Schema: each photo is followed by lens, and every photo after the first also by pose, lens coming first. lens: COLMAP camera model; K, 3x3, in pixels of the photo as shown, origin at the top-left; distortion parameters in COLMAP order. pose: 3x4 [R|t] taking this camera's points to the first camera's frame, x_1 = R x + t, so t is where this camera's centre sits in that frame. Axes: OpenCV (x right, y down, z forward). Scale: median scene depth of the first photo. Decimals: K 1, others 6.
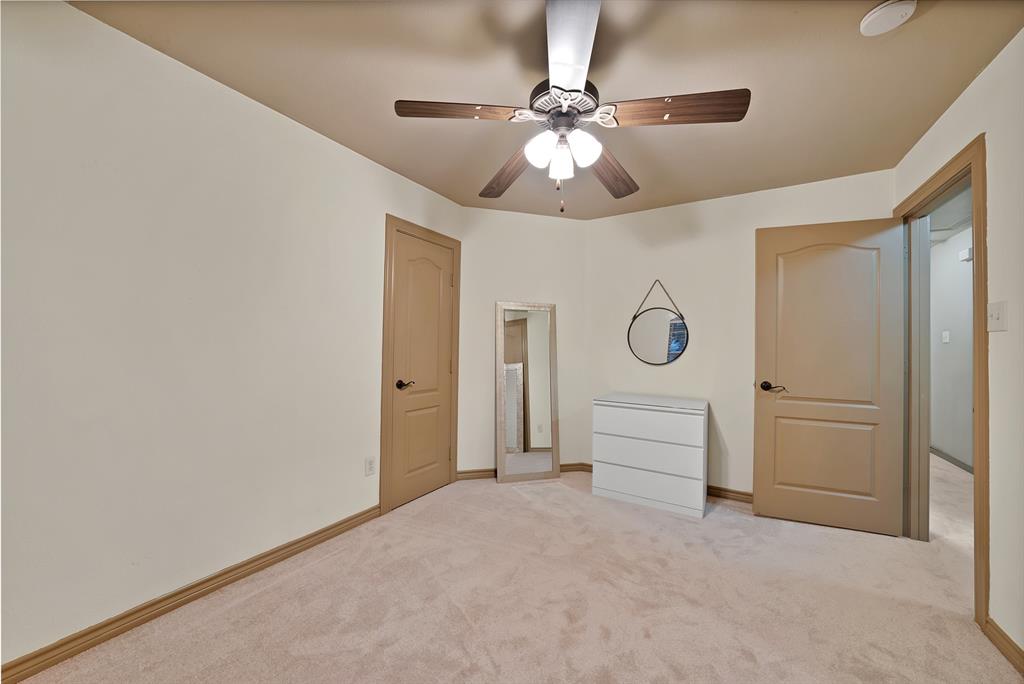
lens RADIAL K [[360.3, 0, 516.3], [0, 360.3, 338.0], [0, 0, 1]] dist [-0.025291, 0.000100]
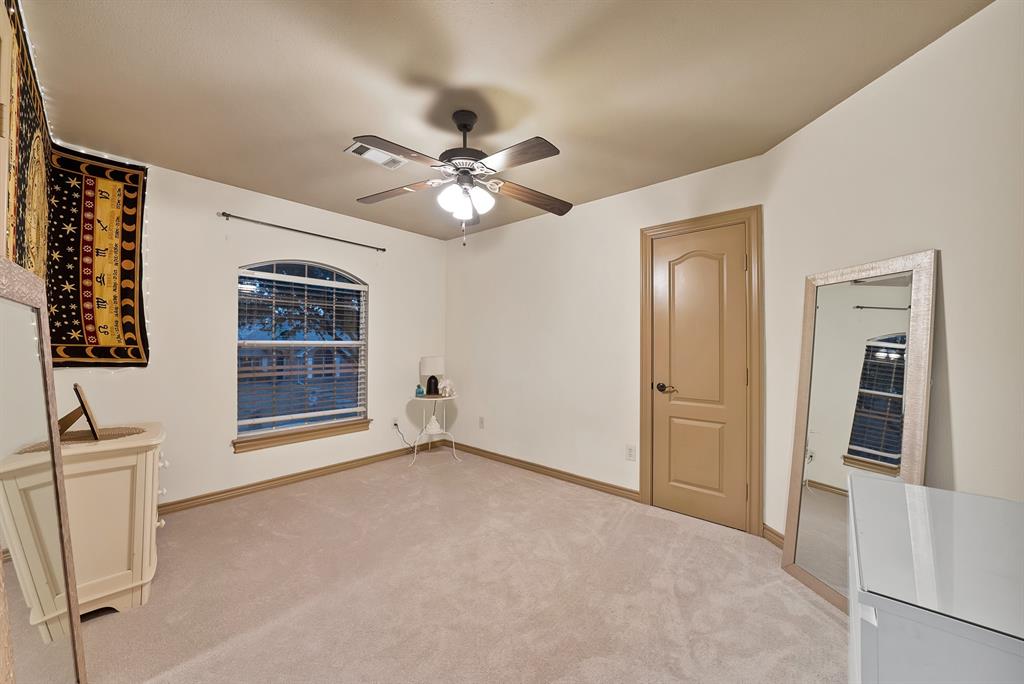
lens RADIAL K [[384.4, 0, 512.0], [0, 384.4, 342.0], [0, 0, 1]] dist [0.000370, 0.000099]
pose [[-0.169094, -0.023246, -0.985326, 0.834912], [0.013082, 0.999581, -0.025827, 0.023577], [0.985513, -0.017257, -0.168719, 0.777312]]
